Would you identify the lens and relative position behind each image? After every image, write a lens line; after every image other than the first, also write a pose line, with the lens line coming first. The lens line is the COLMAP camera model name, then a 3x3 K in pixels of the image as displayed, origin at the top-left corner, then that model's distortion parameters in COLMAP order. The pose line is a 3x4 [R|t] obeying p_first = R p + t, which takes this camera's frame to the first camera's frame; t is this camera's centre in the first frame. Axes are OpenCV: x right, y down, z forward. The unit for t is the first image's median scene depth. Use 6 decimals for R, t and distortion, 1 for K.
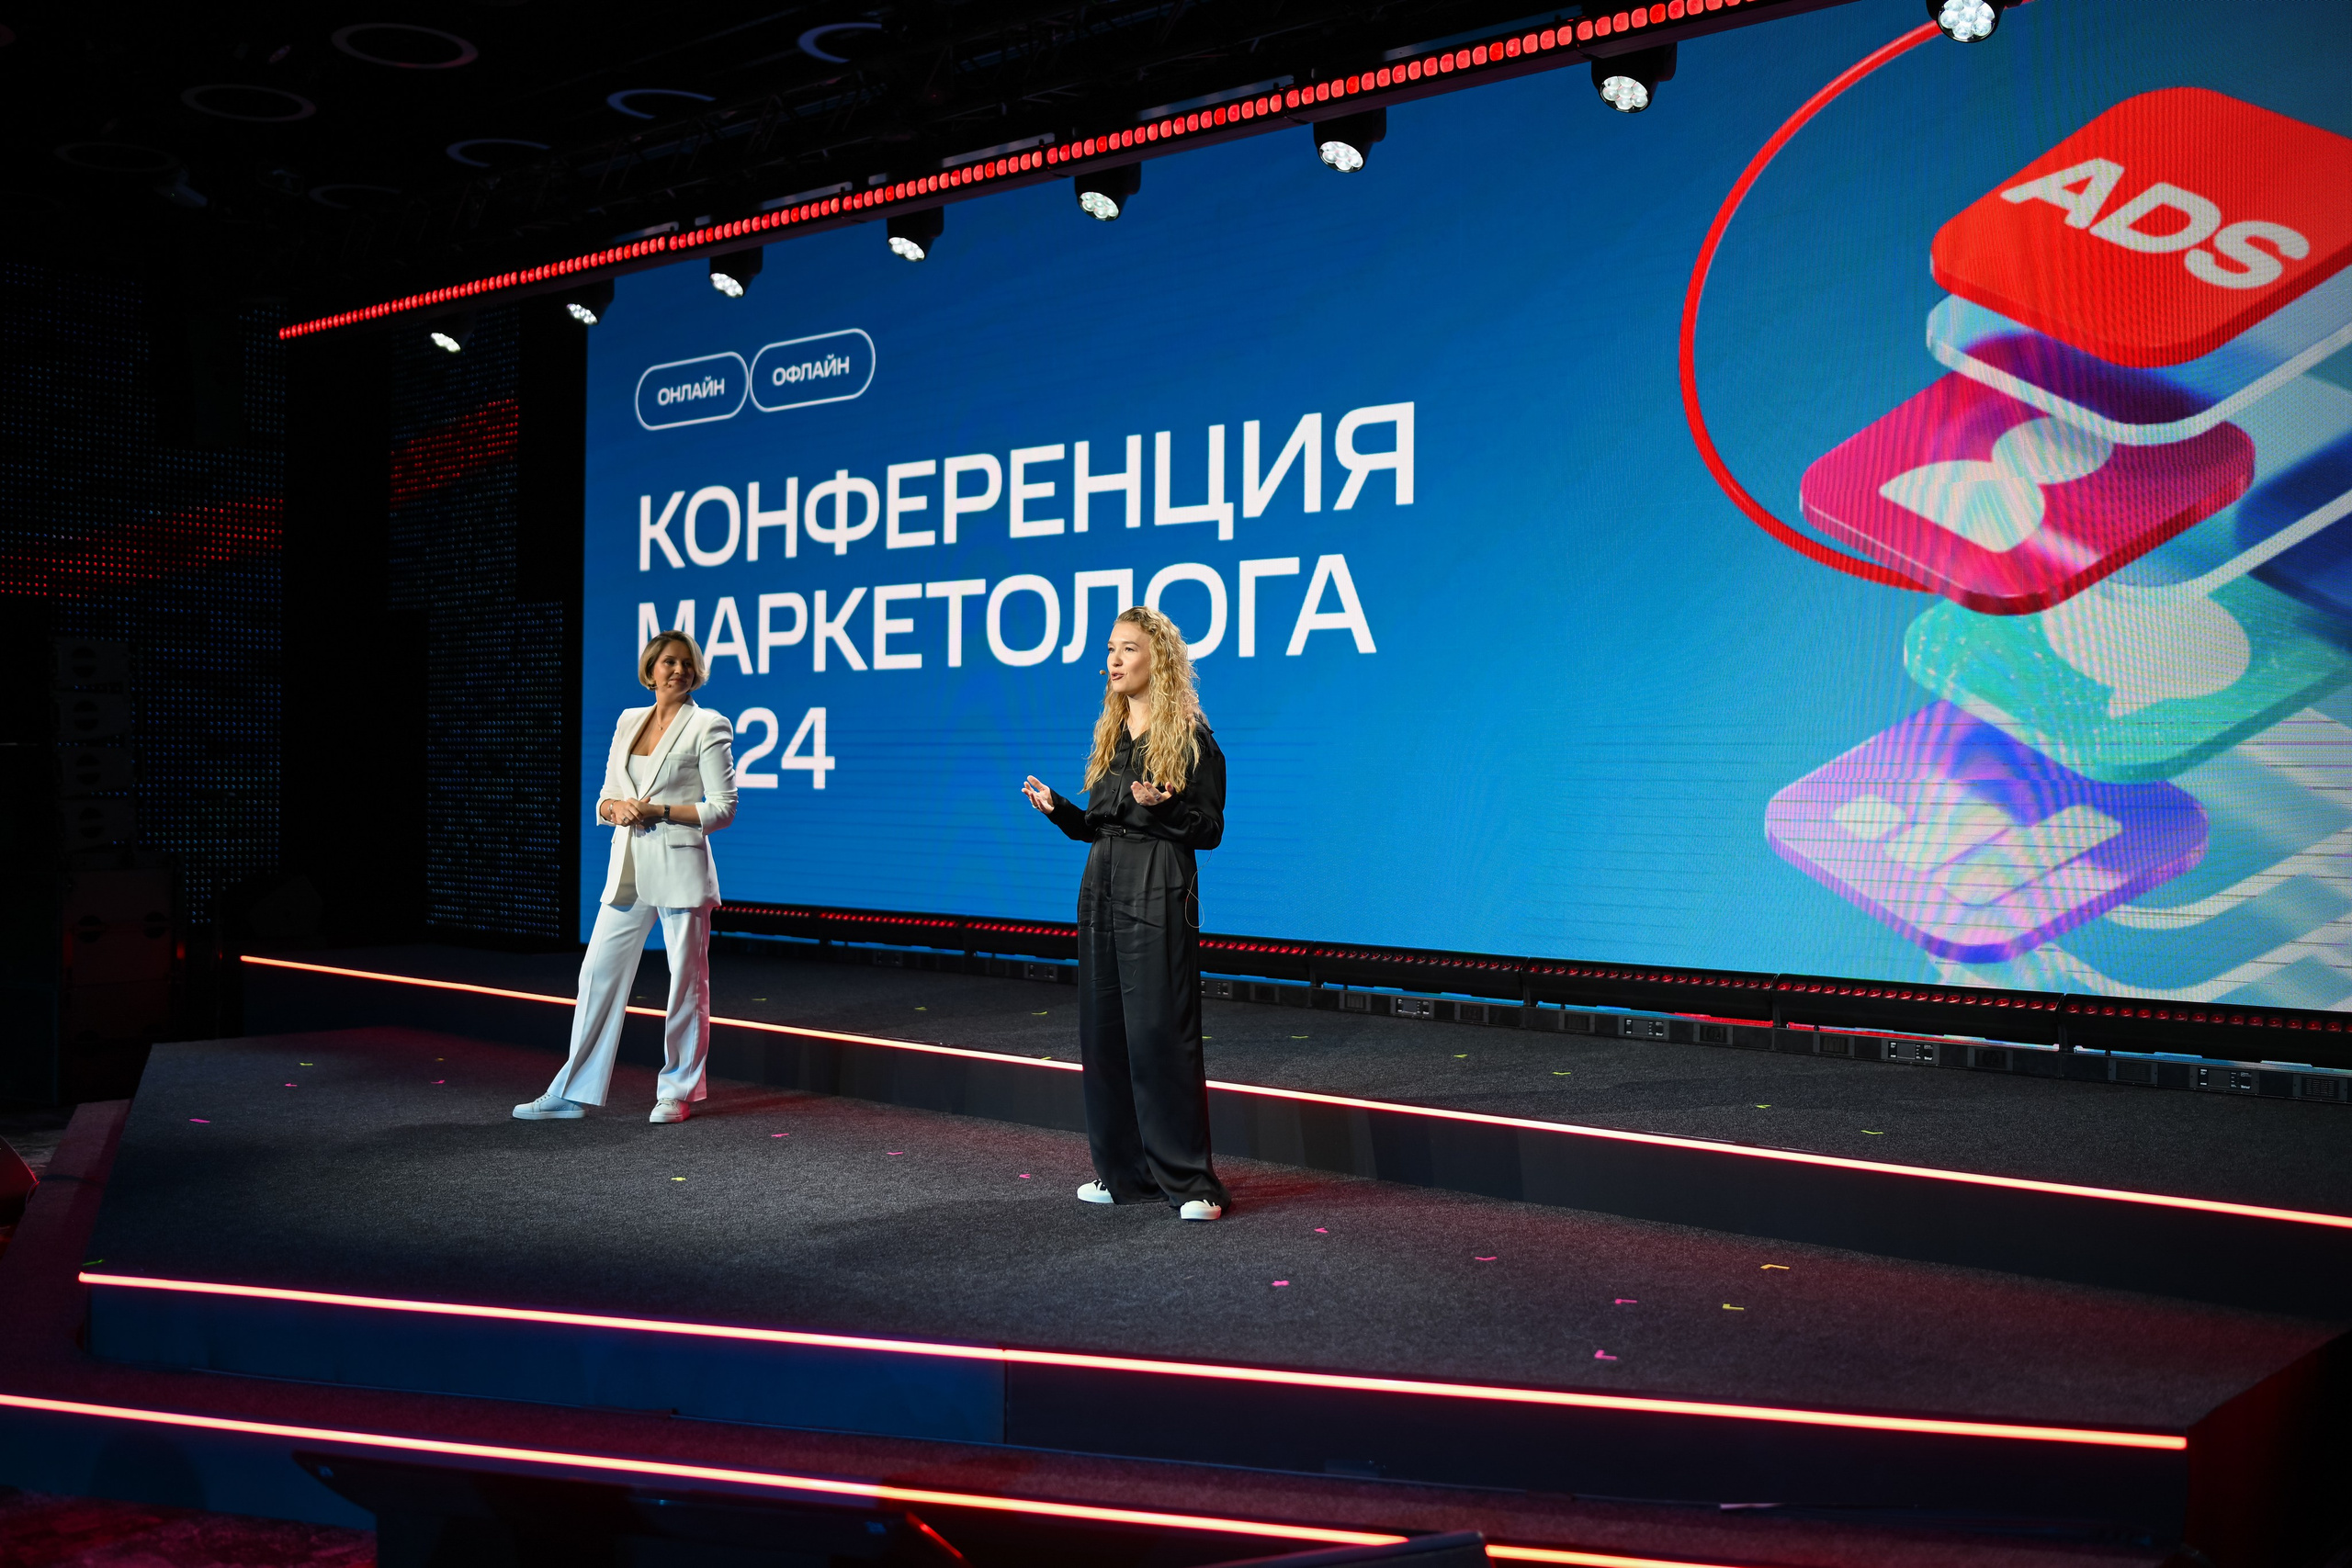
lens RADIAL K [[2258.7, 0, 1176.0], [0, 2258.7, 784.0], [0, 0, 1]] dist [-0.049333, 0.014373]
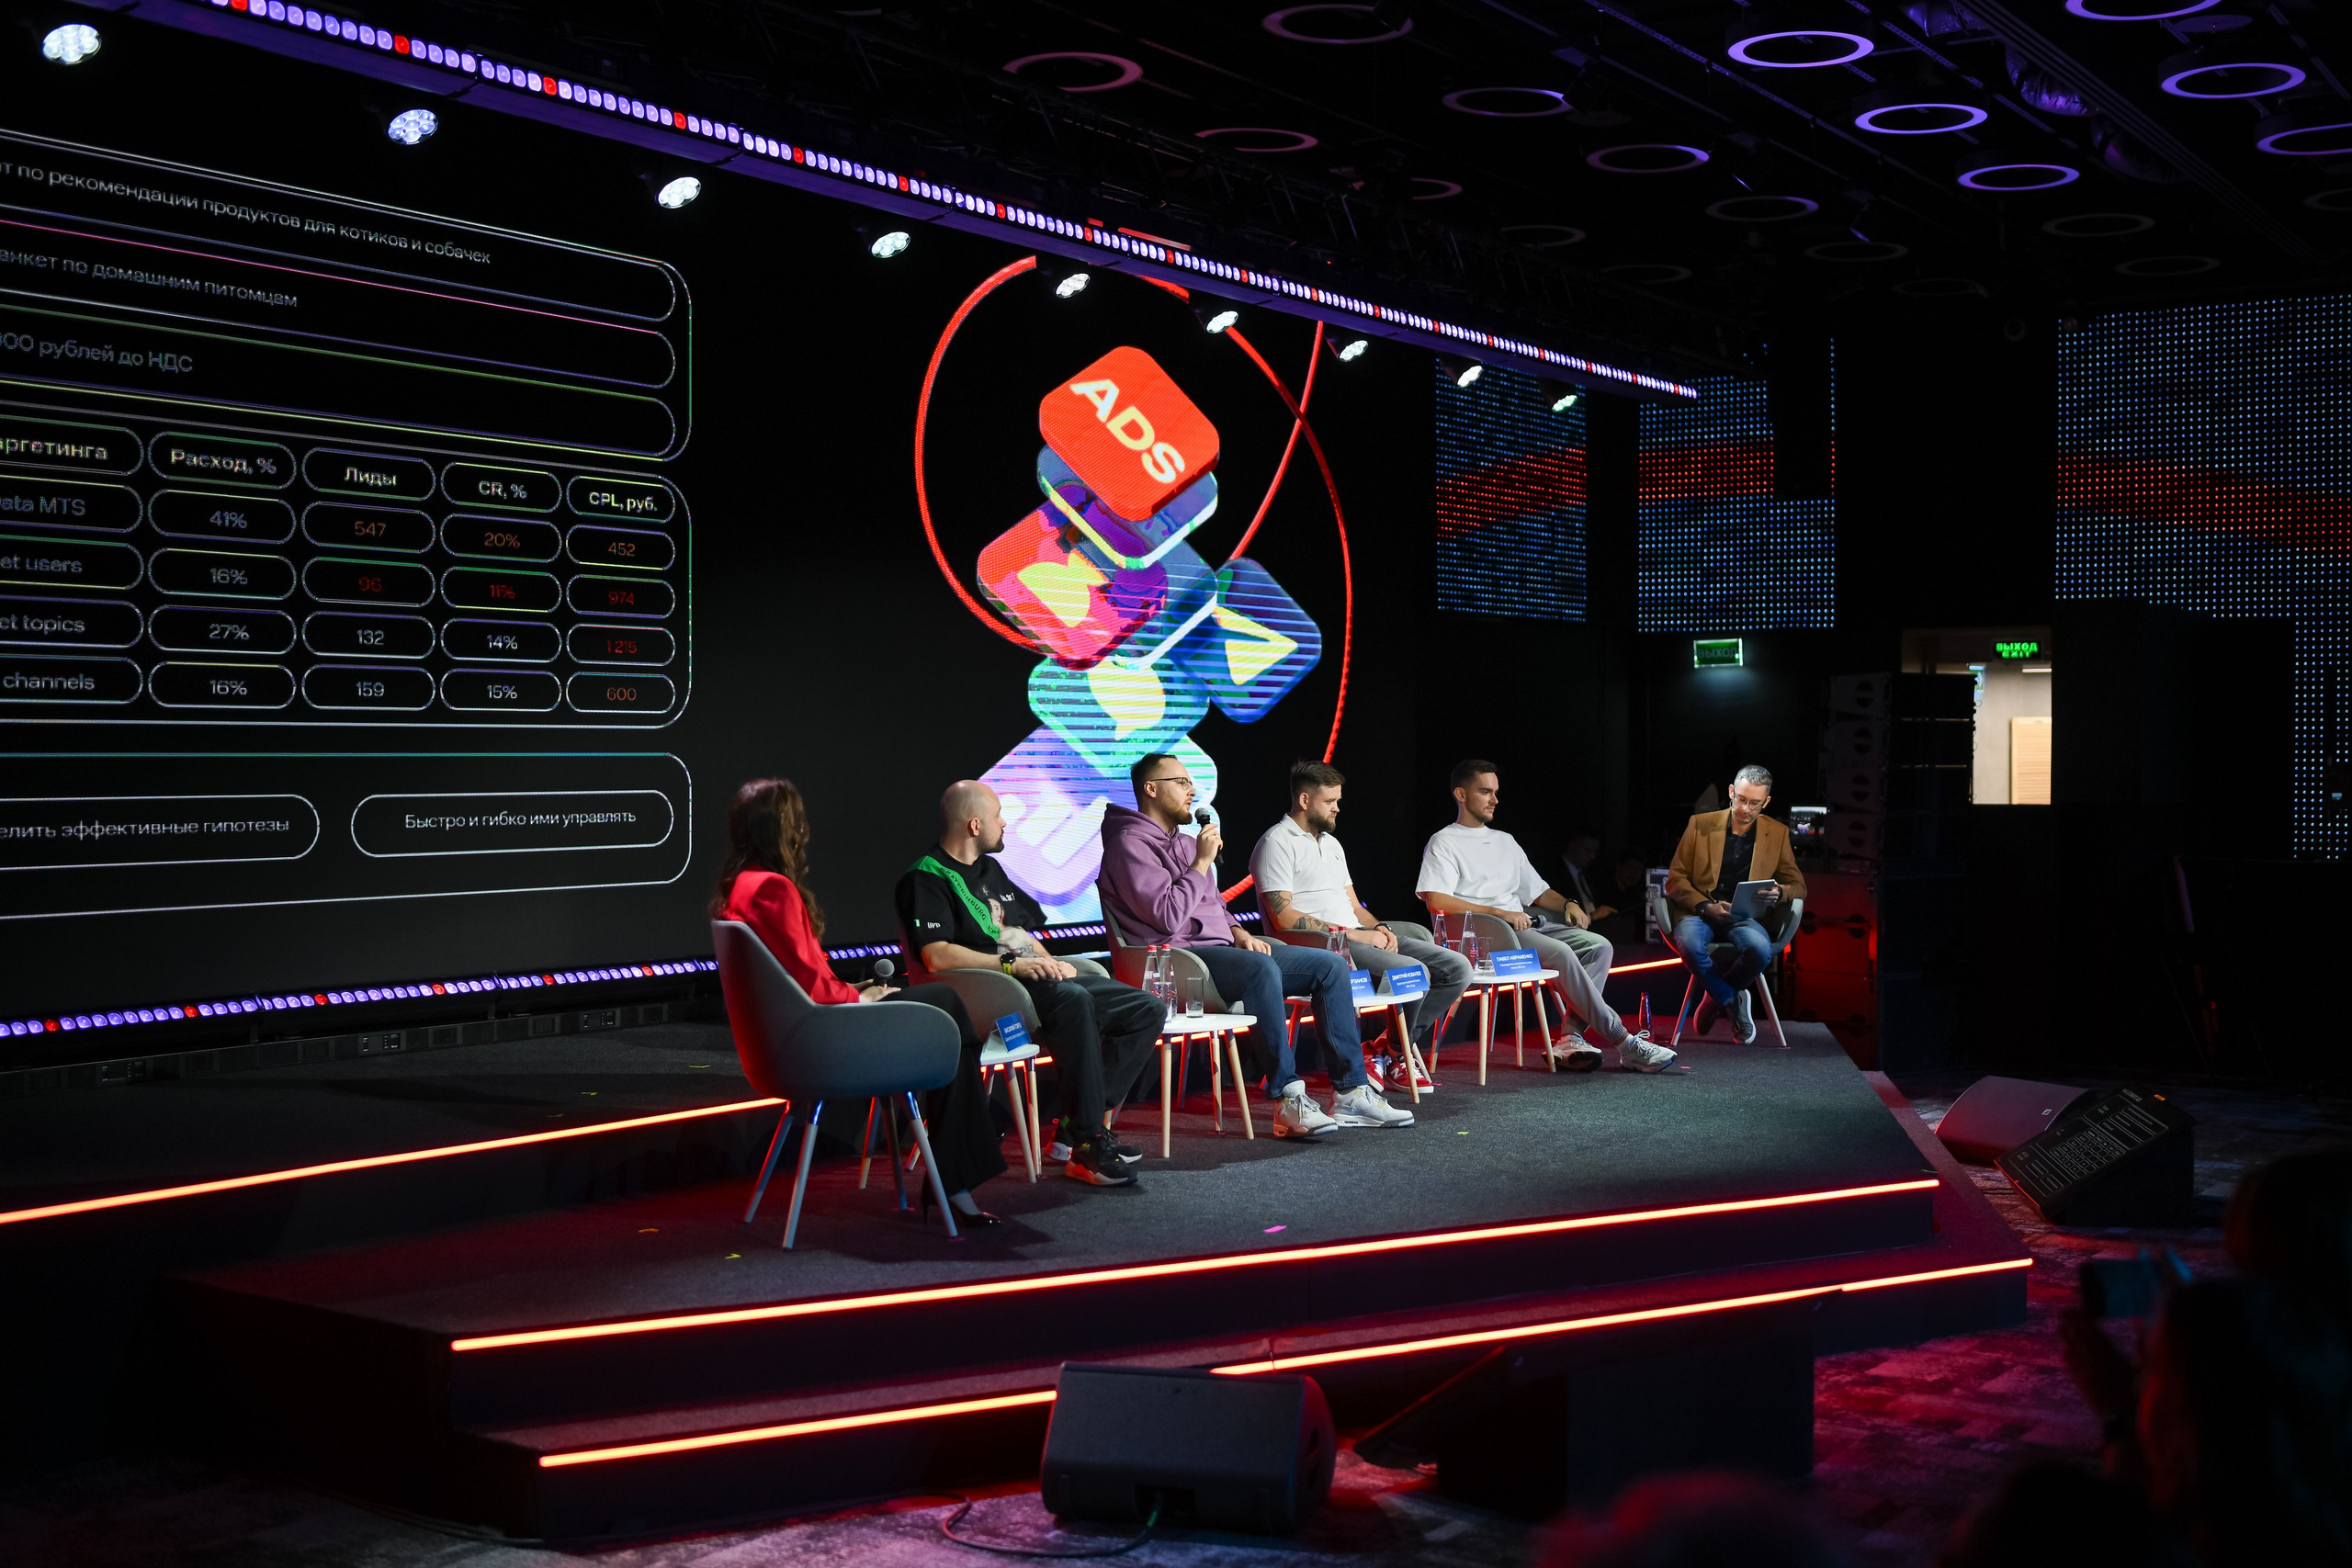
lens RADIAL K [[2365.6, 0, 1176.0], [0, 2365.6, 784.0], [0, 0, 1]] dist [-0.055105, 0.040668]
pose [[-0.049986, -0.023863, 0.998465, -0.889854], [0.003927, 0.999702, 0.024090, -0.027512], [-0.998742, 0.005125, -0.049877, 0.745893]]
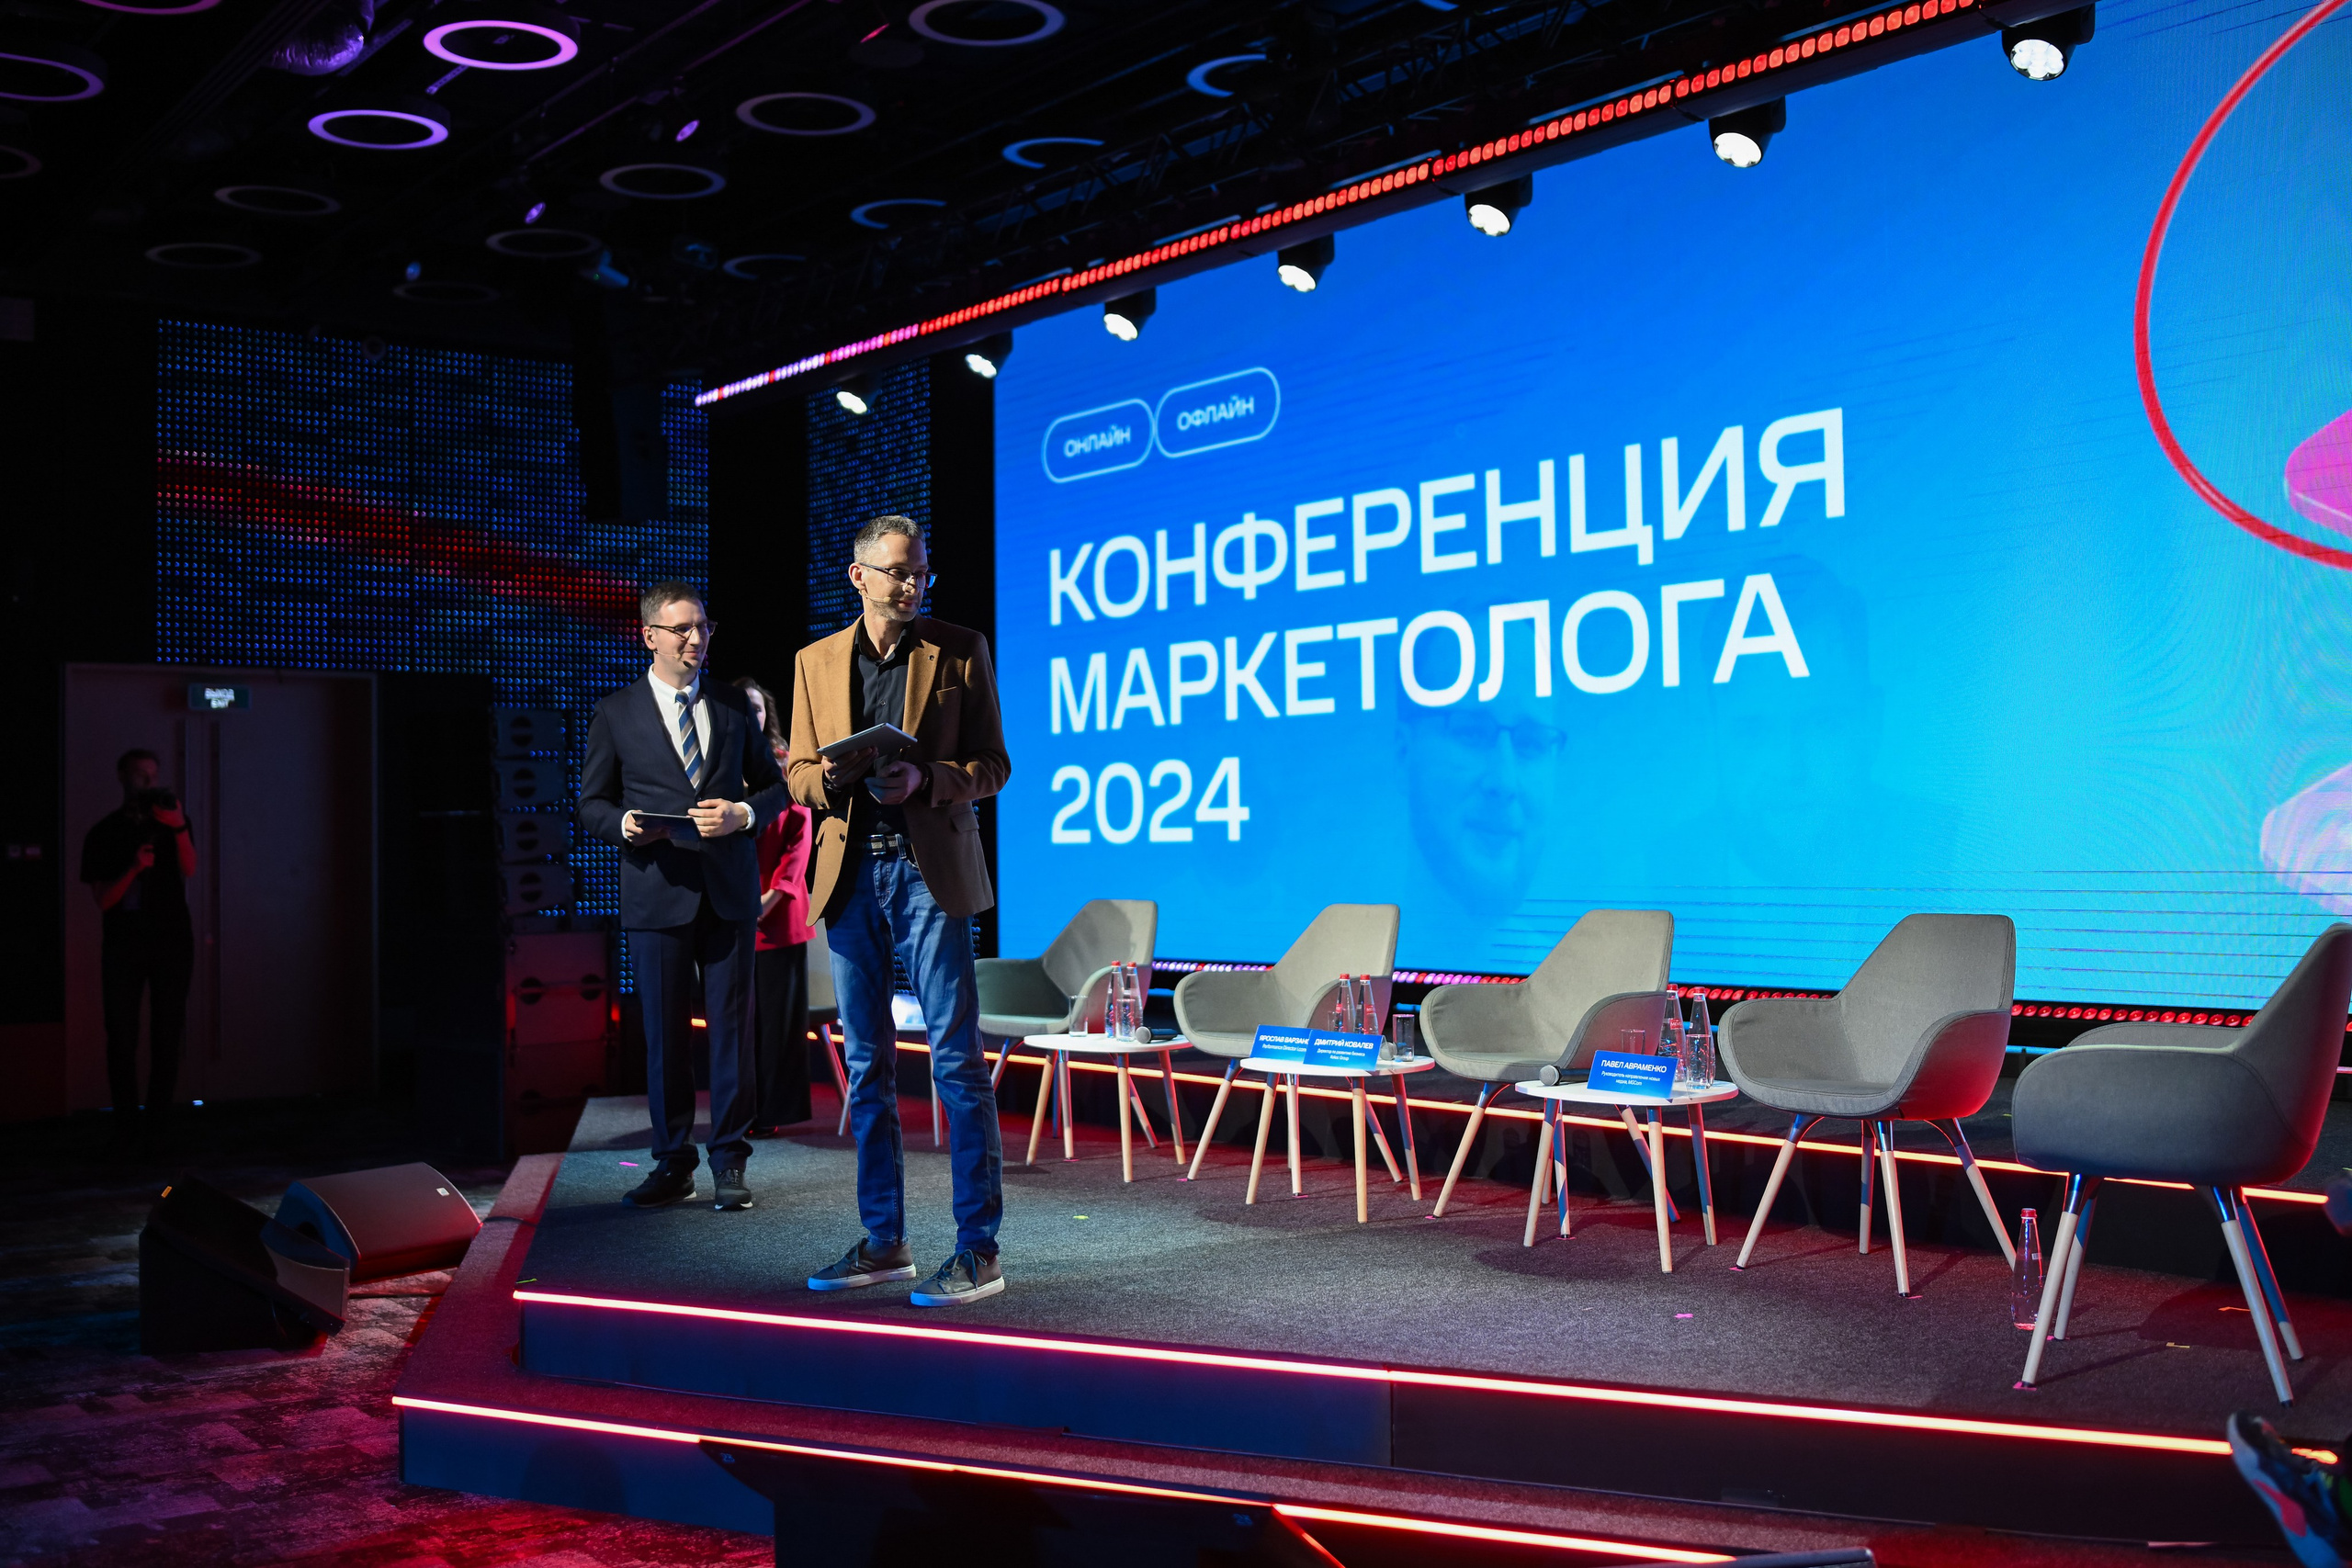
lens RADIAL K [[2405.3, 0, 1162.6], [0, 2405.3, 791.6], [0, 0, 1]] dist [-0.045213, -0.000014]
pose [[0.980149, -0.026686, -0.196459, 0.017663], [0.021376, 0.999348, -0.029099, 0.011656], [0.197108, 0.024322, 0.980080, -0.025104]]
